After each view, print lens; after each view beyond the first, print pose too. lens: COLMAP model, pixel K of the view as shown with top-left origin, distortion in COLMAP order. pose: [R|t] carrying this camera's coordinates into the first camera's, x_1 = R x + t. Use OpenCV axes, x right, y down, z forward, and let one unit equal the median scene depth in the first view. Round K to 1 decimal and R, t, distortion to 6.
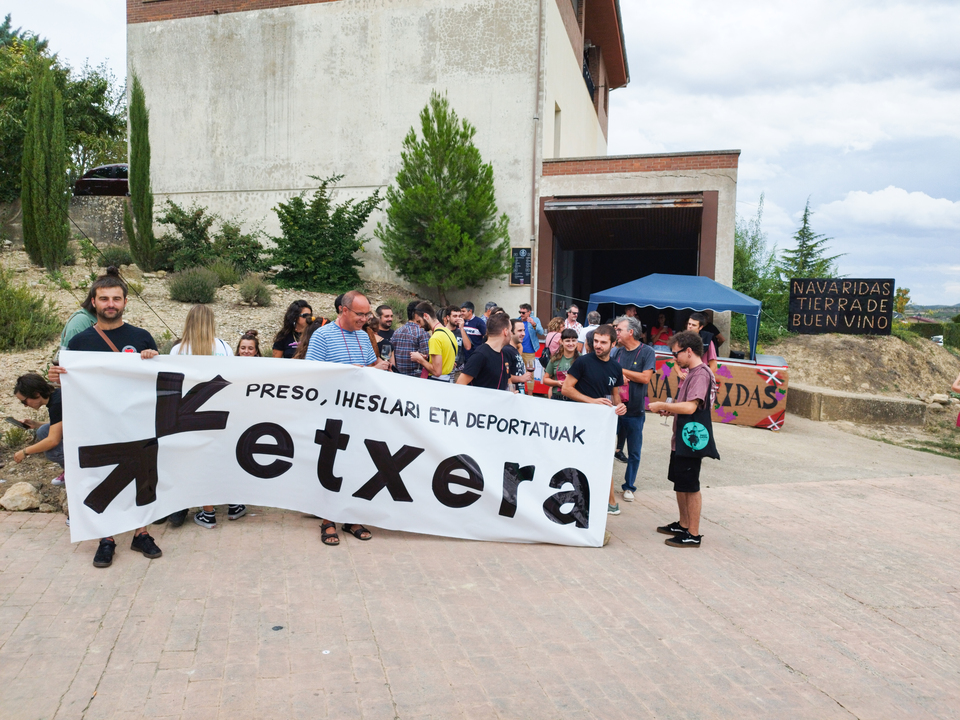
lens RADIAL K [[681.7, 0, 476.6], [0, 681.7, 359.6], [0, 0, 1]] dist [0.012771, -0.002127]
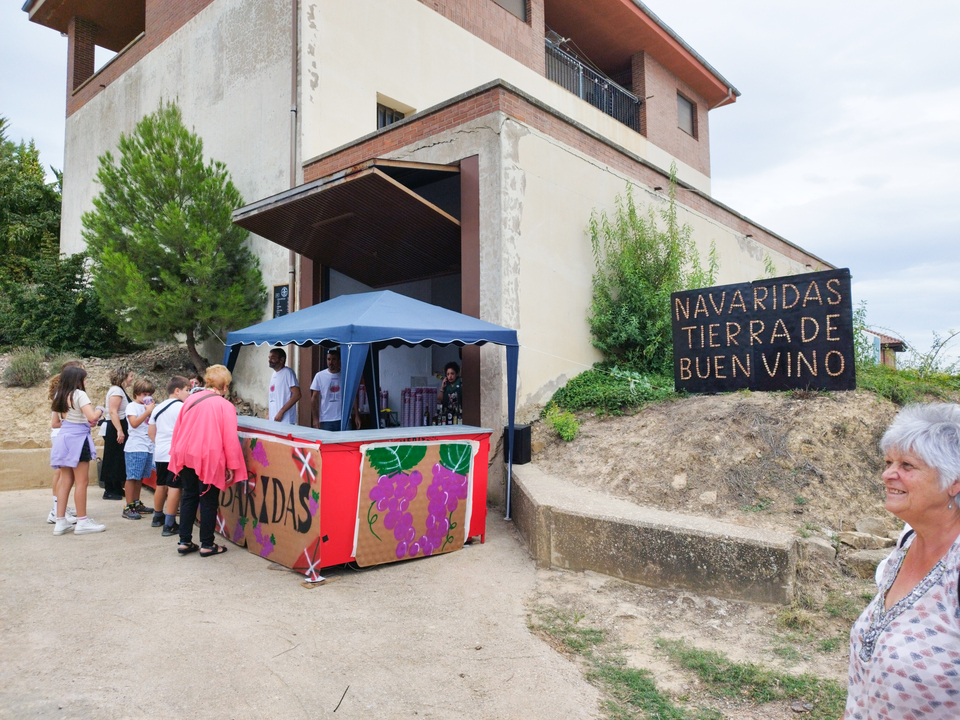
lens RADIAL K [[681.7, 0, 481.0], [0, 681.7, 356.9], [0, 0, 1]] dist [0.012771, -0.002127]
pose [[0.897164, -0.051538, -0.438681, 0.611088], [-0.017597, 0.988211, -0.152085, 0.017509], [0.441348, 0.144165, 0.885680, 0.504680]]
